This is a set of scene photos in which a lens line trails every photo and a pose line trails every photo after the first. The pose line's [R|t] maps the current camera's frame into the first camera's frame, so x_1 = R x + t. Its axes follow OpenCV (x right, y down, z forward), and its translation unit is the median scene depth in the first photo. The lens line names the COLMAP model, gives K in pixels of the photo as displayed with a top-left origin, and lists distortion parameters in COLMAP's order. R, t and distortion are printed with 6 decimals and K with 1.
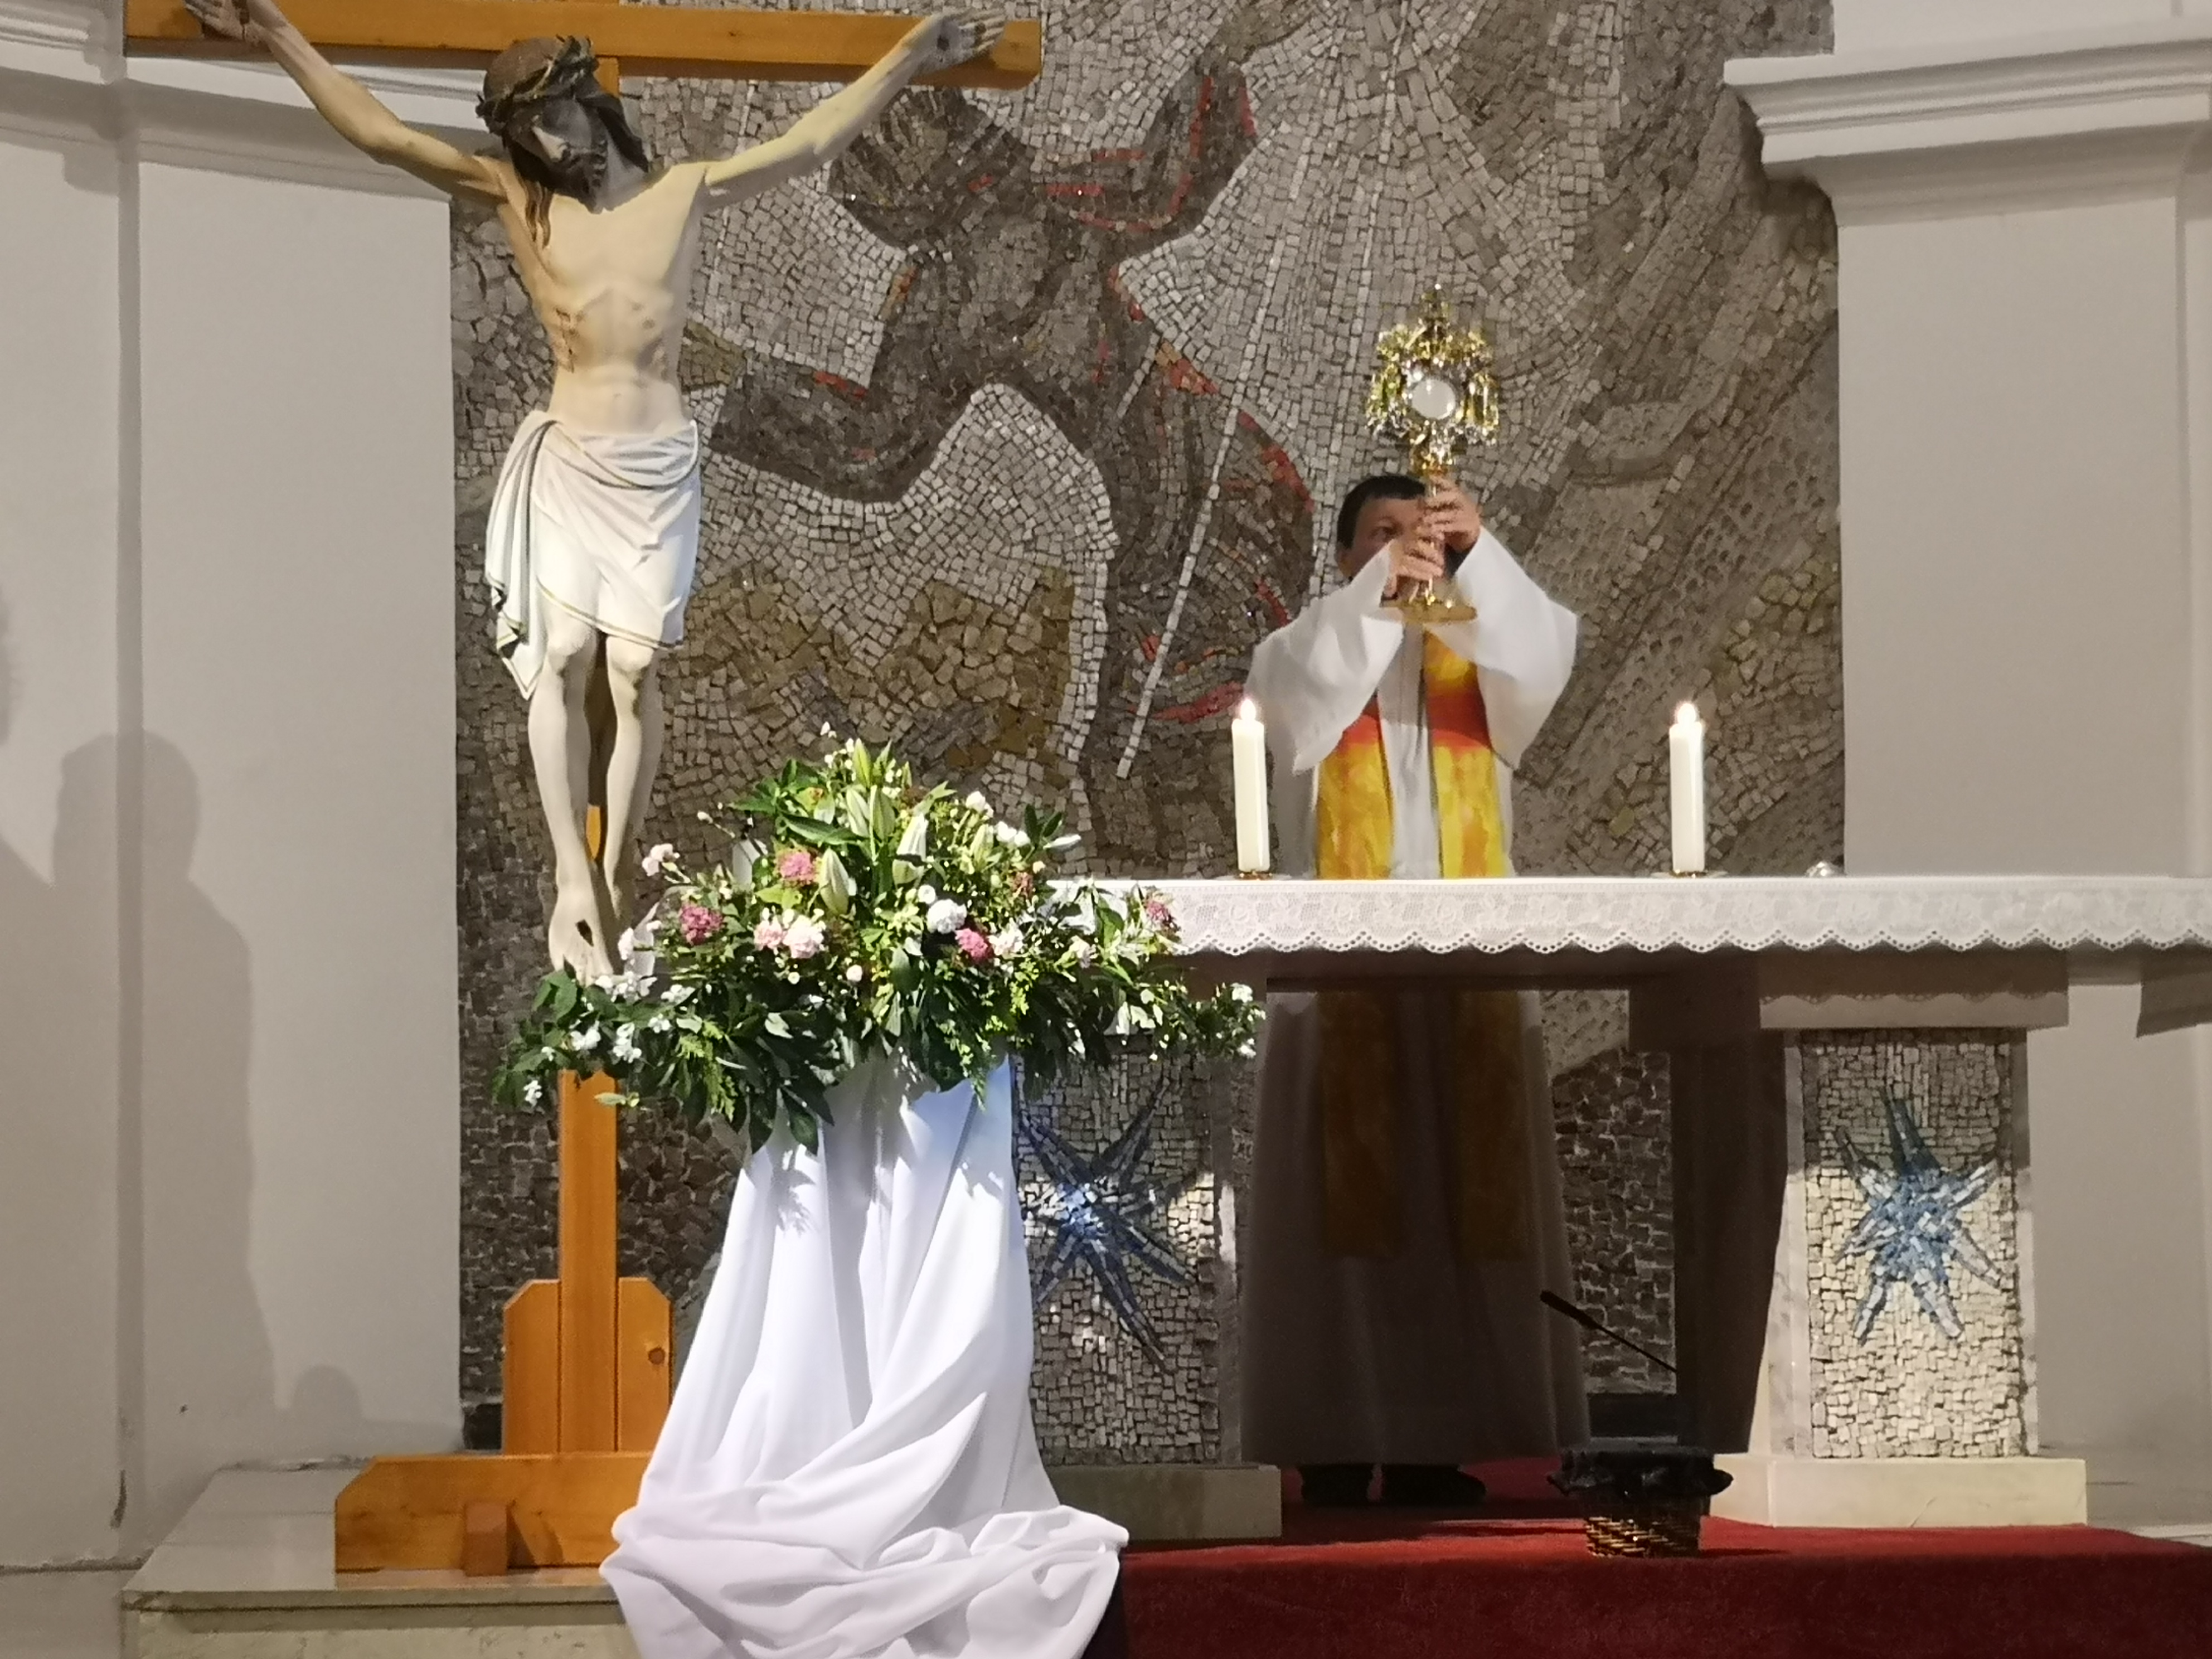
lens RADIAL K [[6496.2, 0, 1208.3], [0, 6496.2, 920.1], [0, 0, 1]] dist [0.332834, 0.000000]
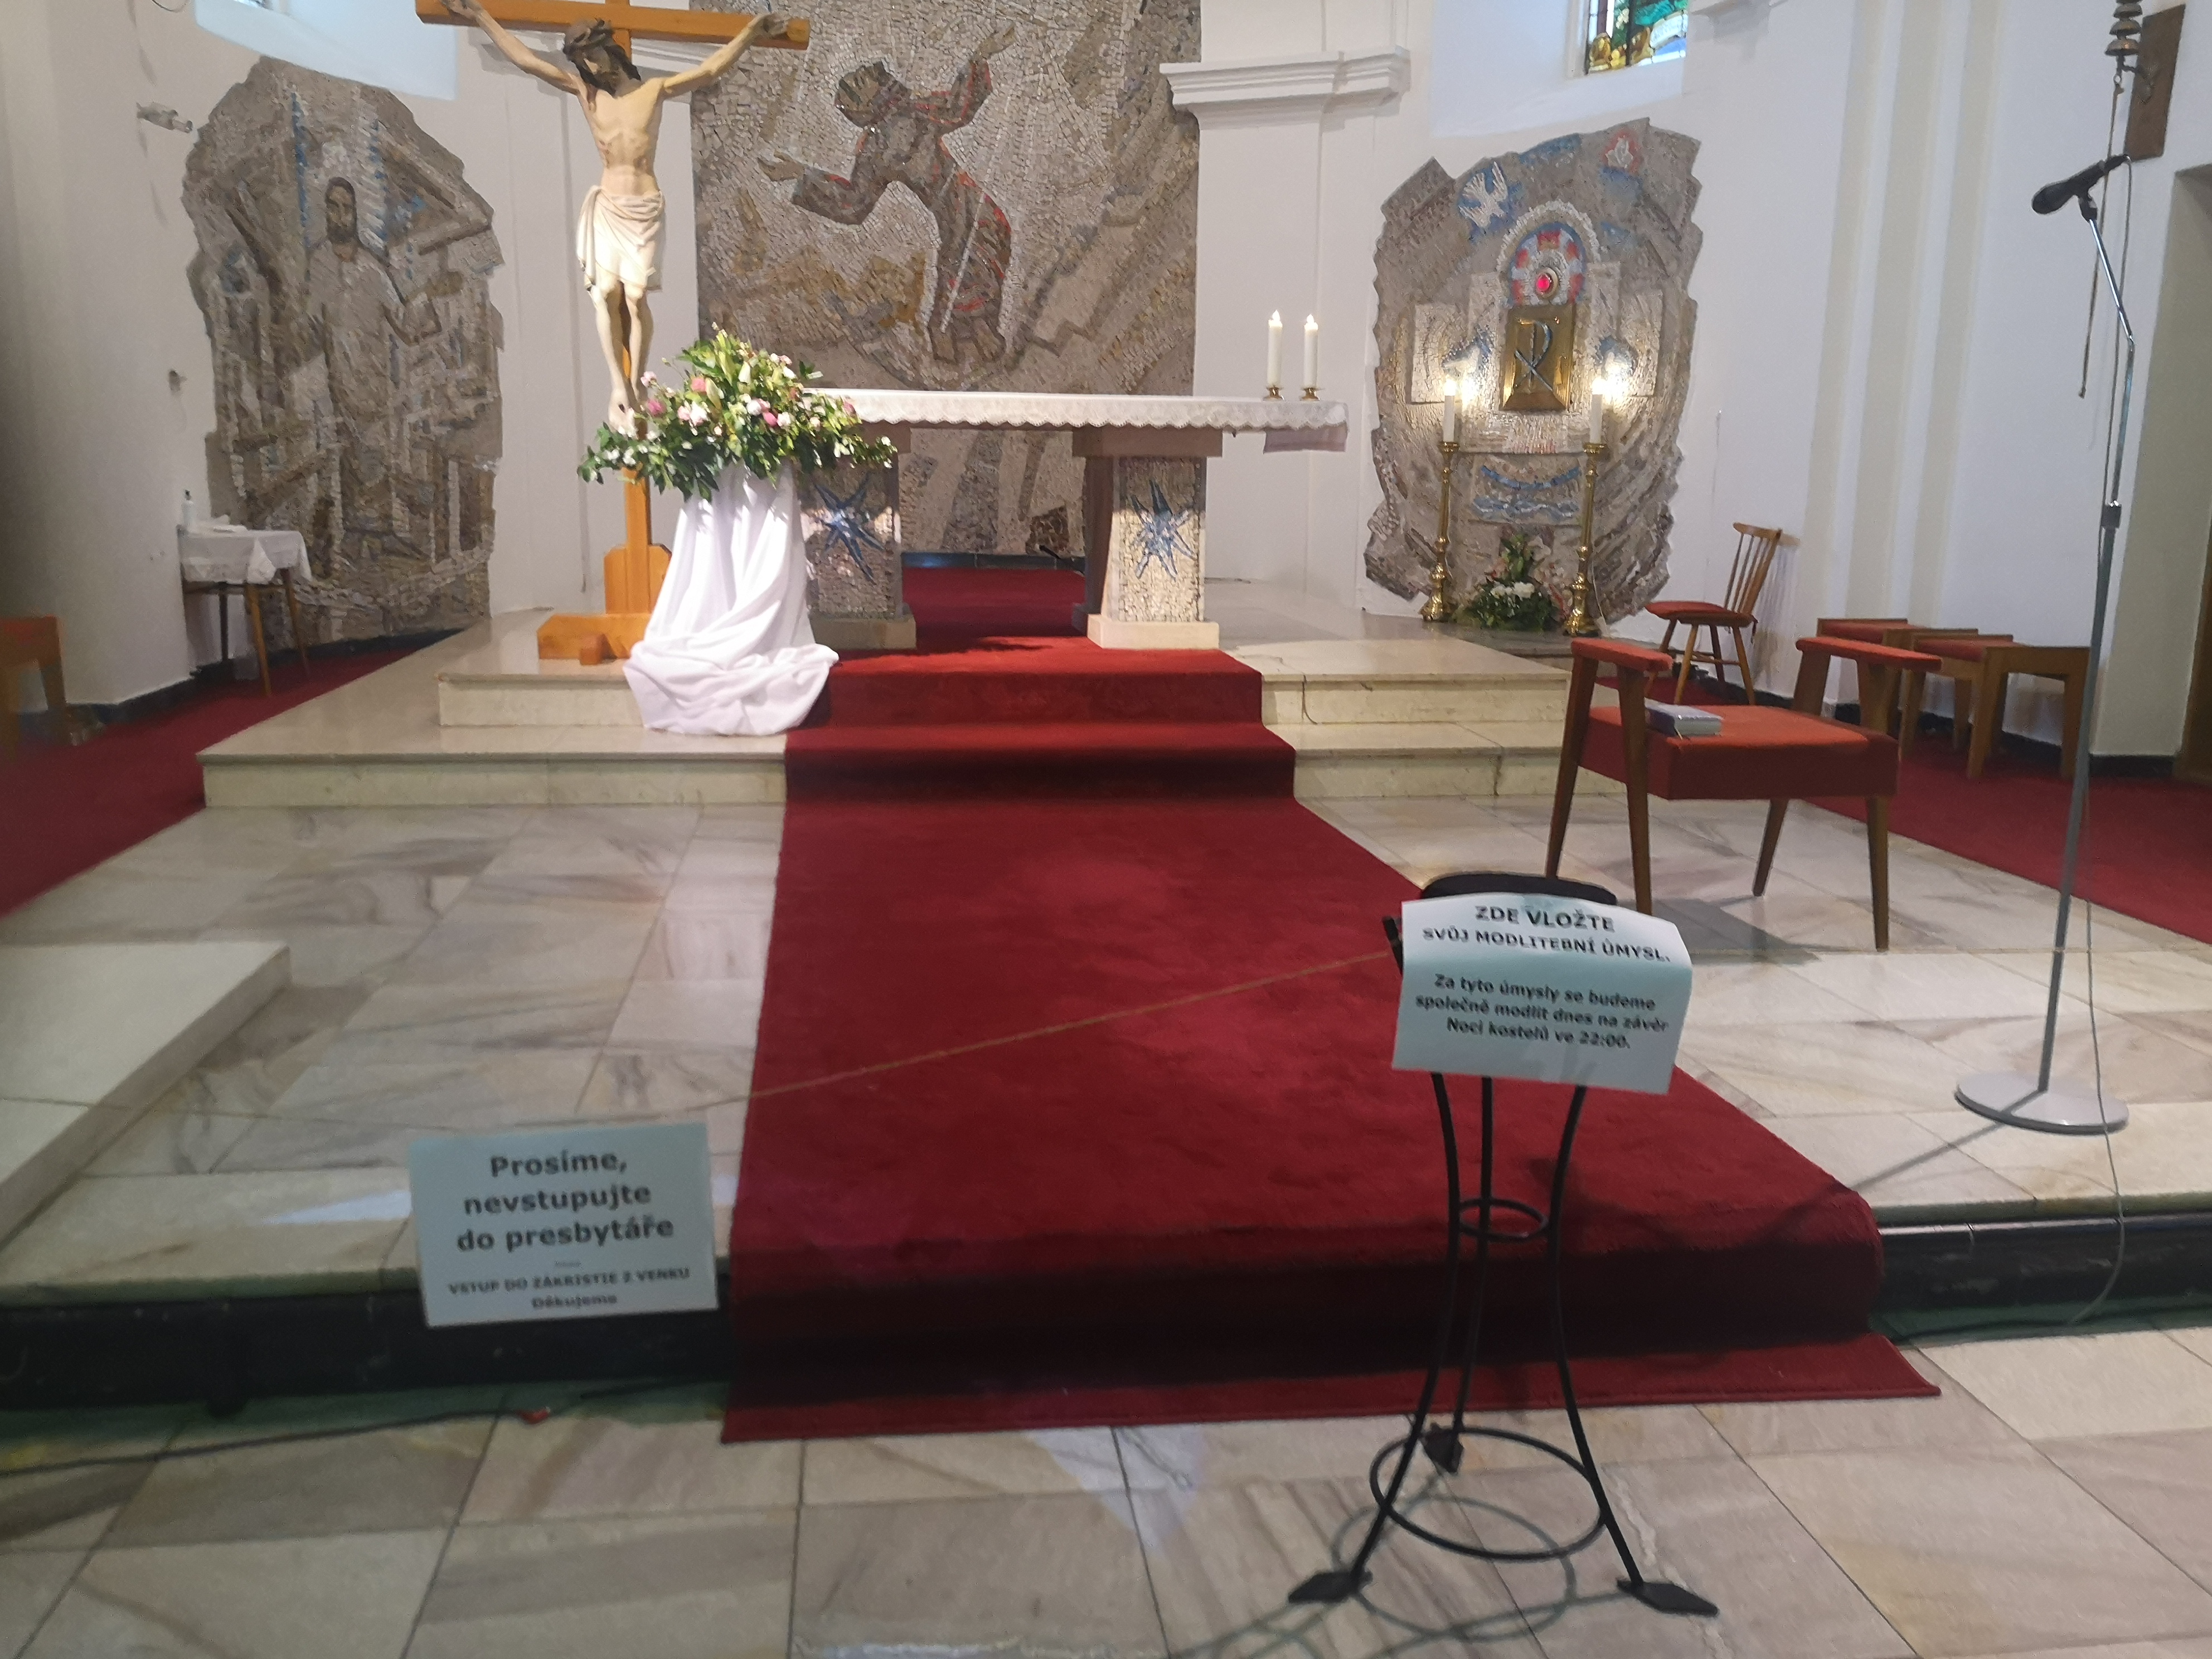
lens RADIAL K [[1835.2, 0, 1119.5], [0, 1835.2, 878.5], [0, 0, 1]] dist [0.036172, -0.038842]
pose [[0.999520, 0.021777, 0.022047, 0.078423], [-0.026978, 0.961552, 0.273296, -0.021516], [-0.015247, -0.273760, 0.961677, 0.249175]]
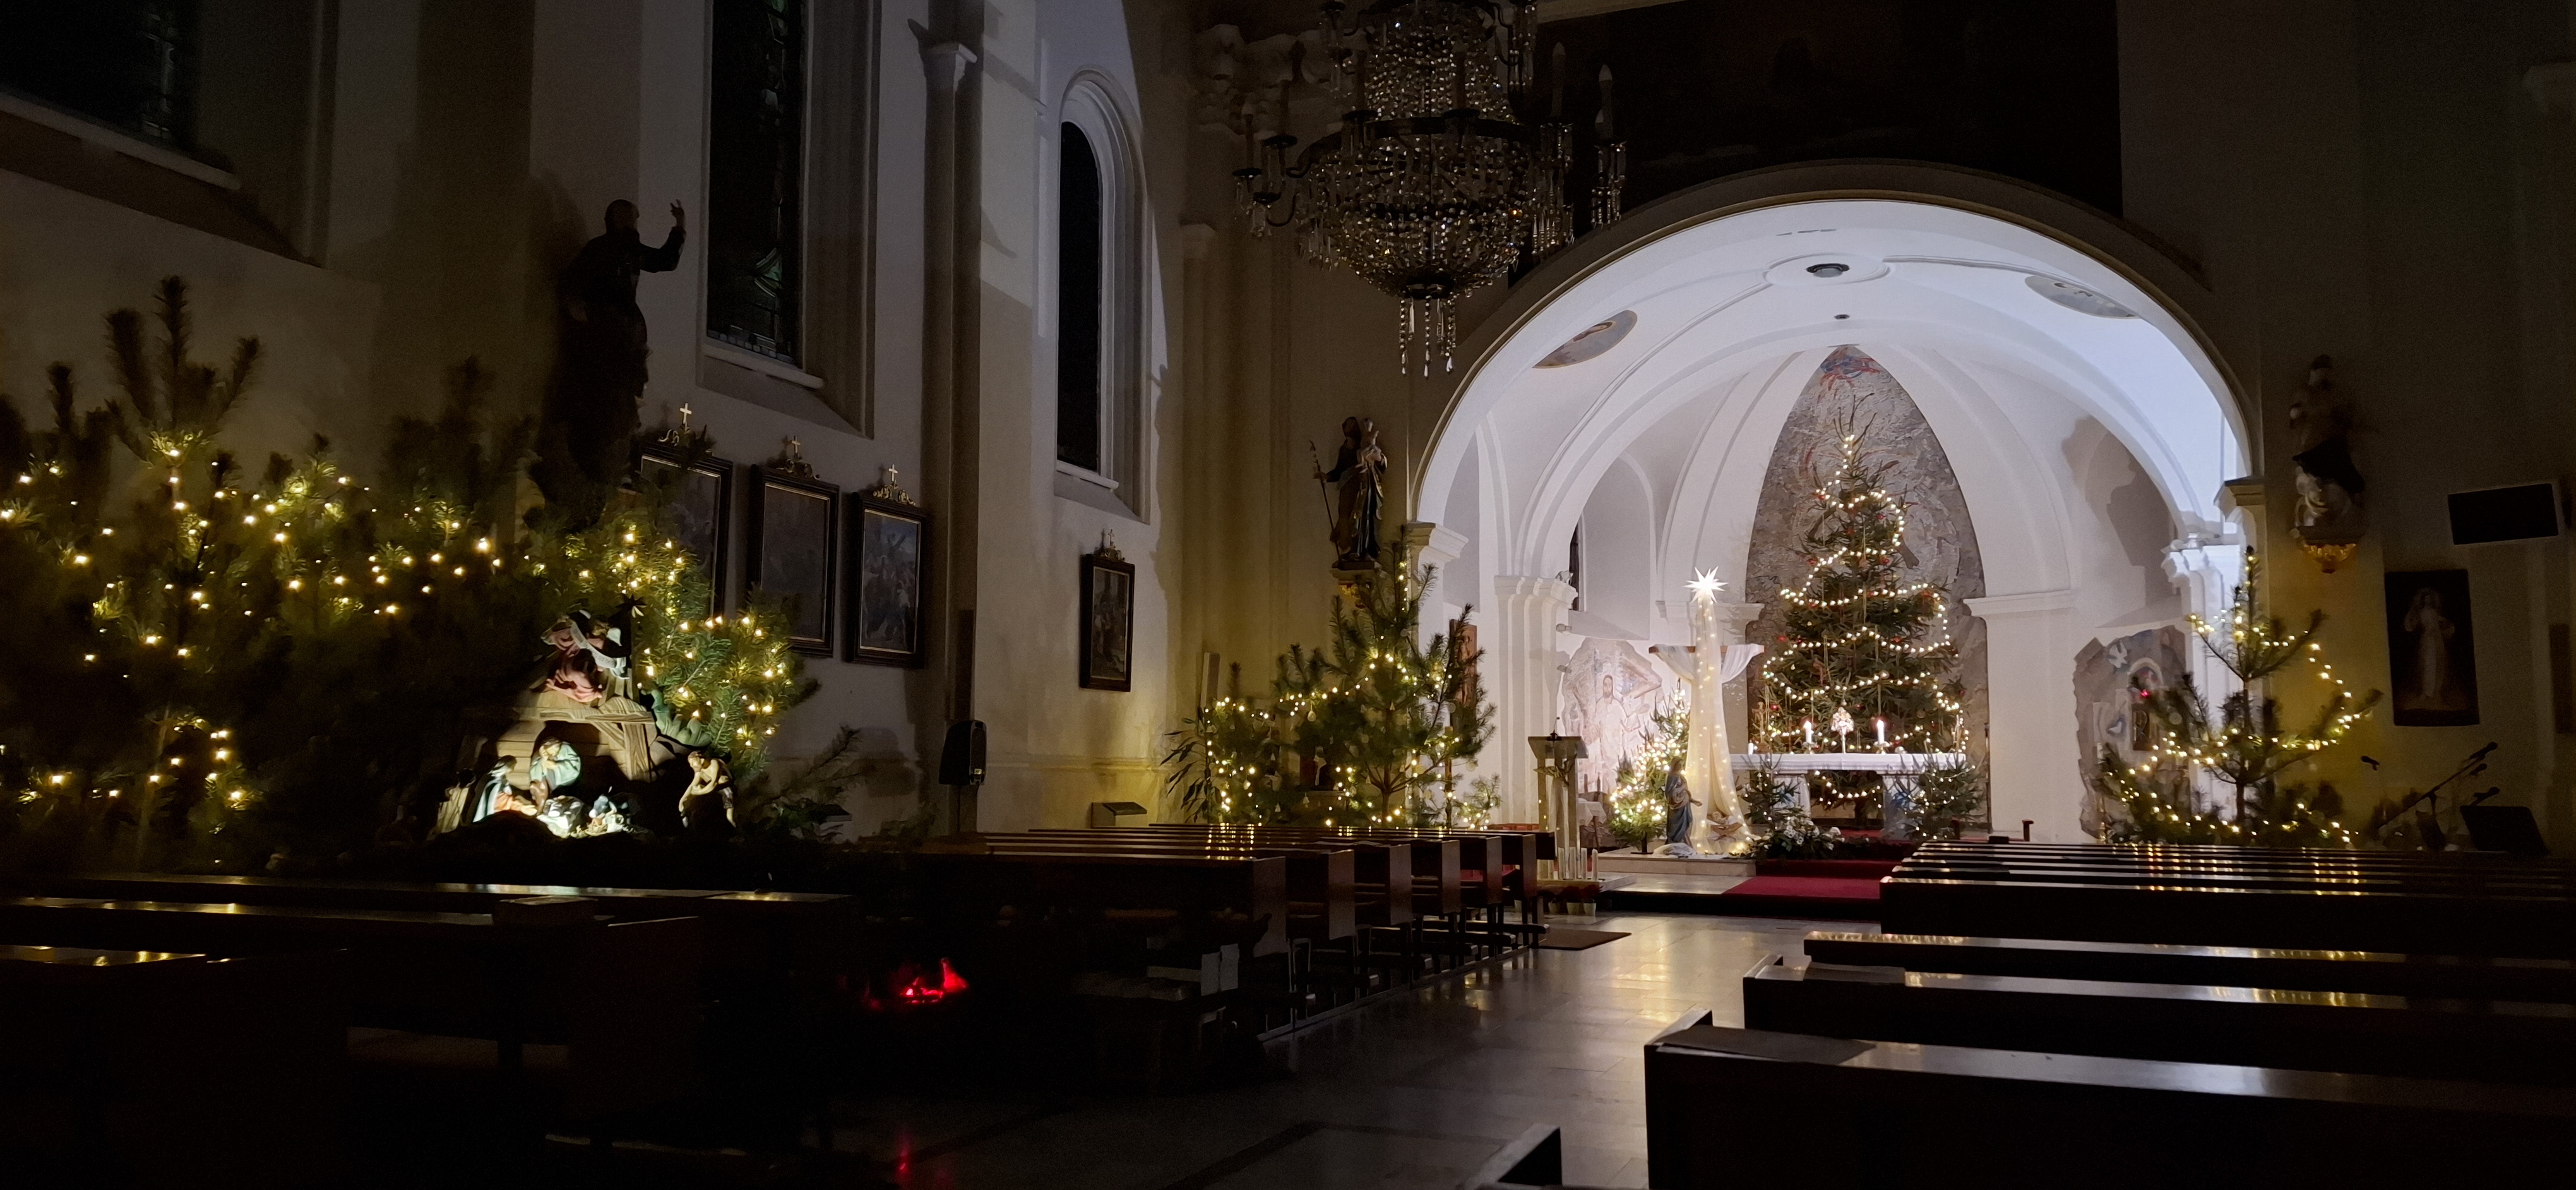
lens RADIAL K [[1877.6, 0, 1227.0], [0, 1877.6, 607.3], [0, 0, 1]] dist [0.080709, -0.003842]
pose [[0.879289, -0.030189, -0.475331, 0.470809], [0.014858, 0.999242, -0.035979, -0.106542], [0.476057, 0.024573, 0.879071, -1.291257]]
